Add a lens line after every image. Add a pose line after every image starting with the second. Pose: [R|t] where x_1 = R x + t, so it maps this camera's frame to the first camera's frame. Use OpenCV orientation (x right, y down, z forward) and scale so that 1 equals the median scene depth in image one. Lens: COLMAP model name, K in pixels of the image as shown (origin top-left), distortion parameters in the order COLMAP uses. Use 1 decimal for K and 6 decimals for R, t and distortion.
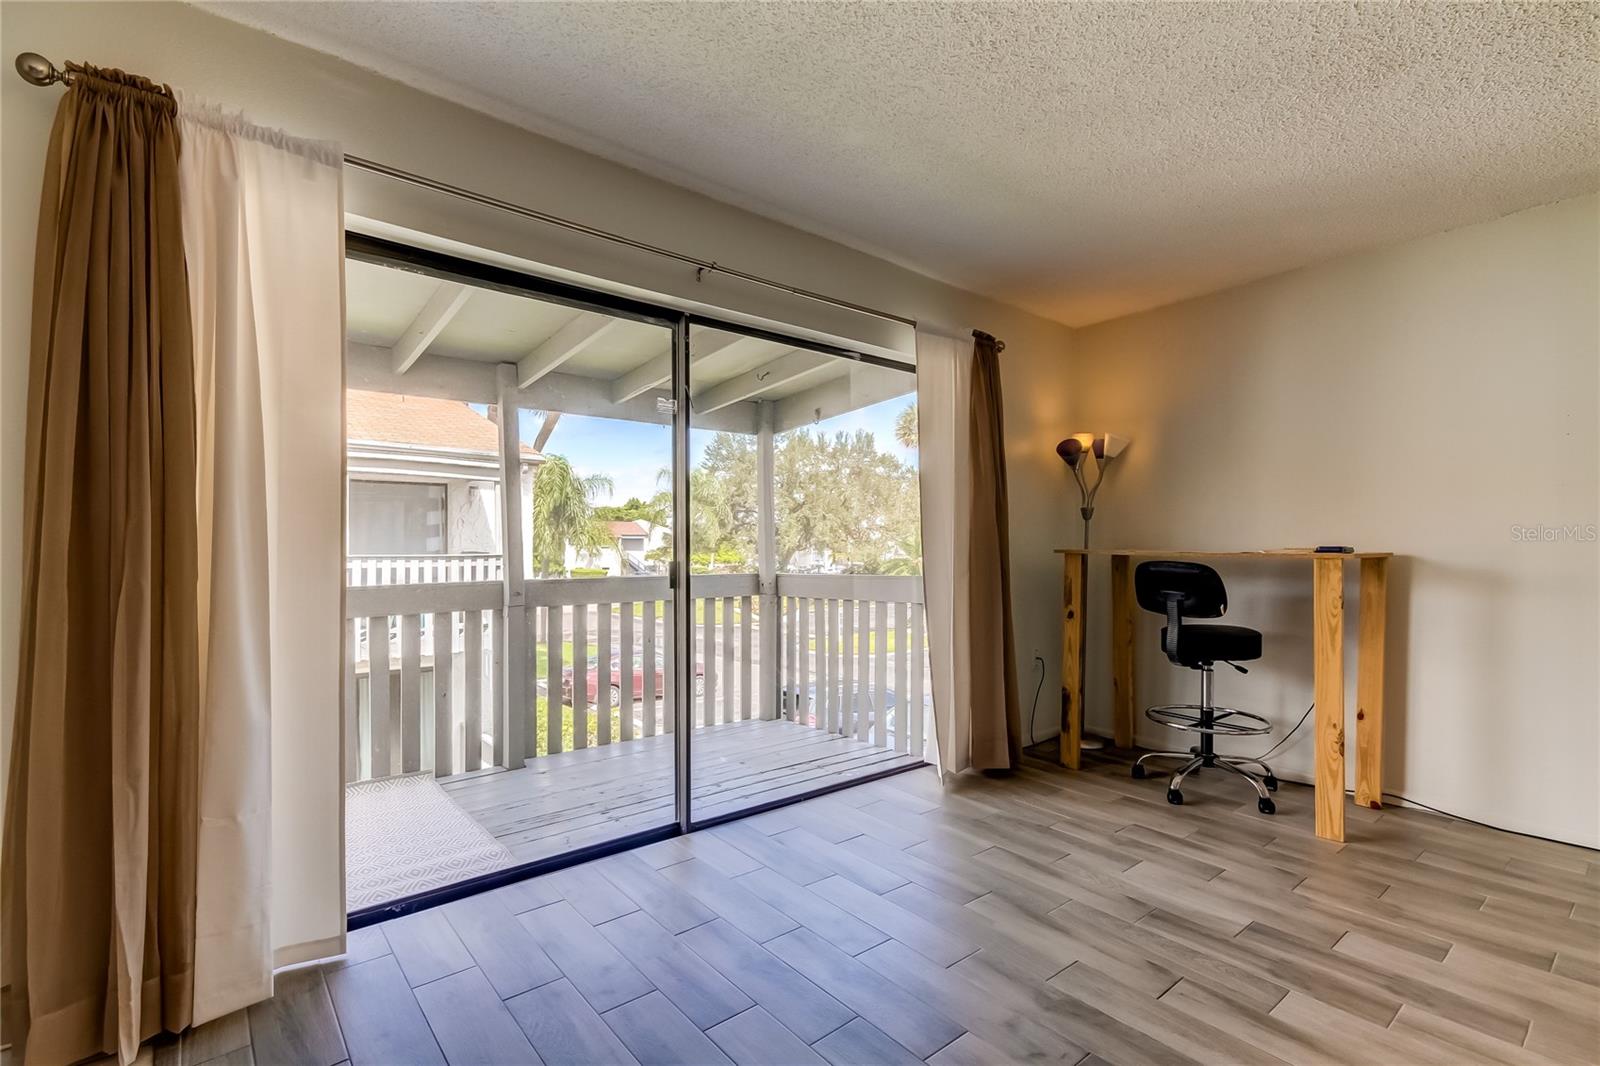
lens RADIAL K [[730.3, 0, 803.1], [0, 730.3, 546.2], [0, 0, 1]] dist [0.025610, -0.010304]
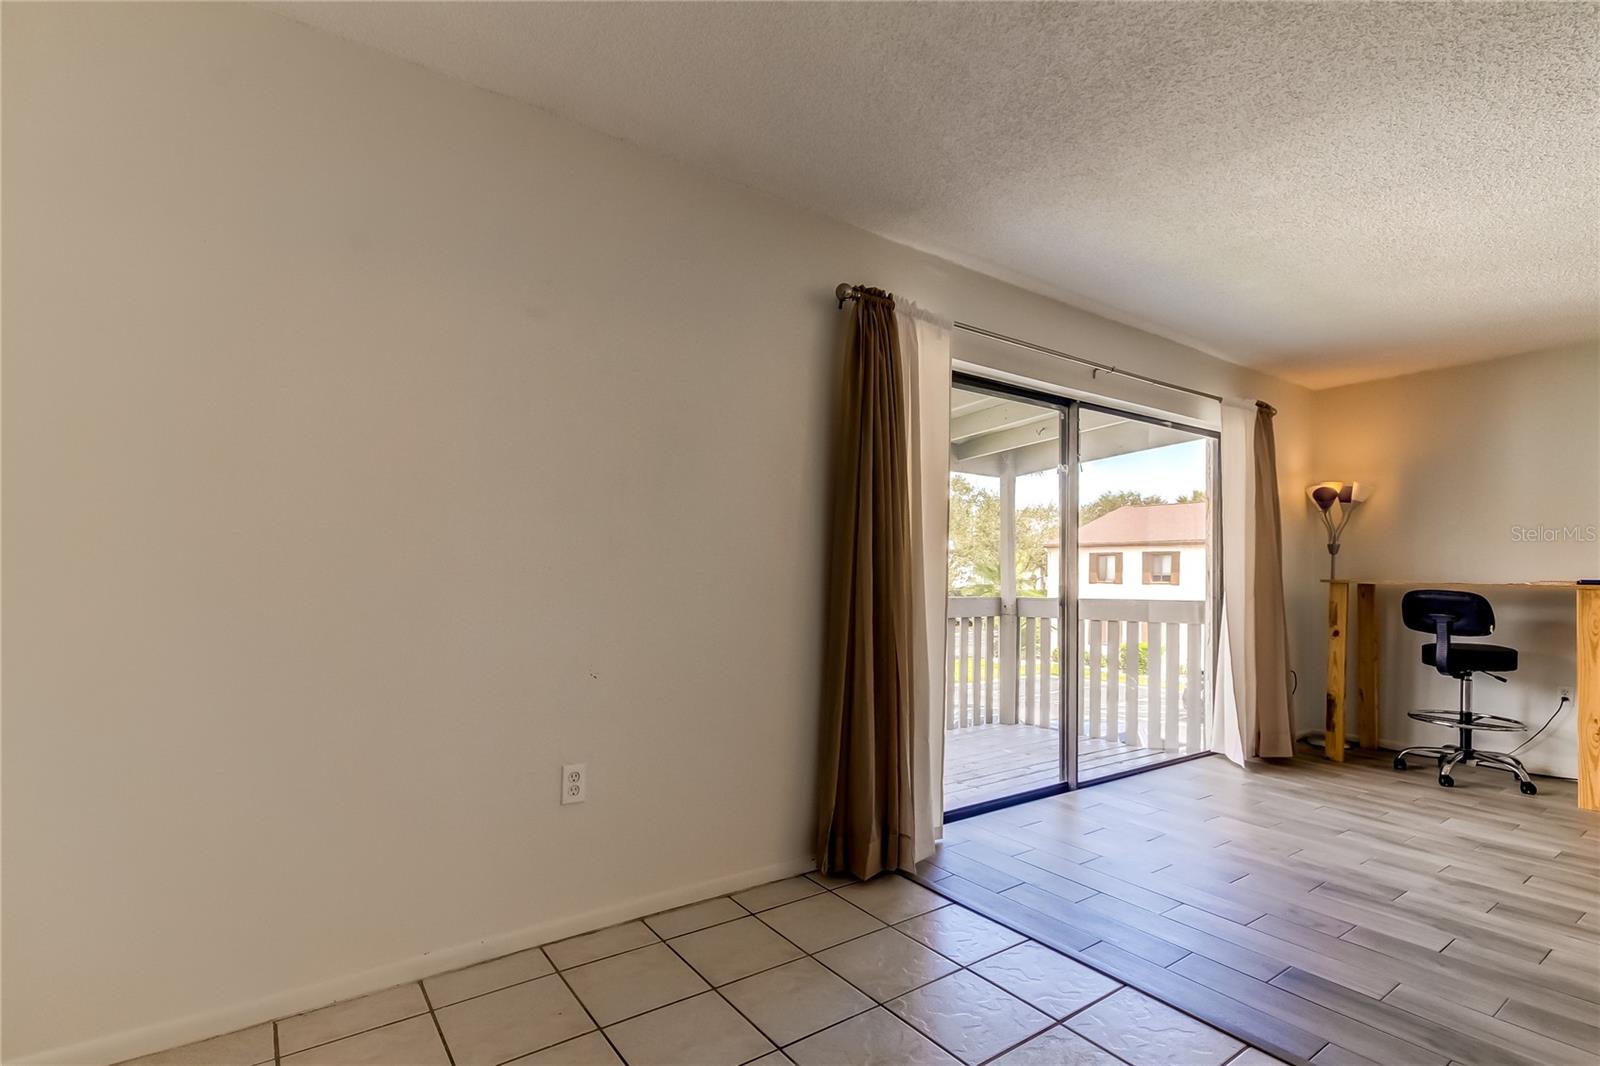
lens RADIAL K [[766.1, 0, 802.5], [0, 766.1, 559.7], [0, 0, 1]] dist [0.017631, -0.001106]
pose [[0.998131, 0.009686, -0.060333, -0.492560], [-0.010544, 0.999847, -0.013923, -0.001521], [0.060189, 0.014533, 0.998081, -0.369346]]
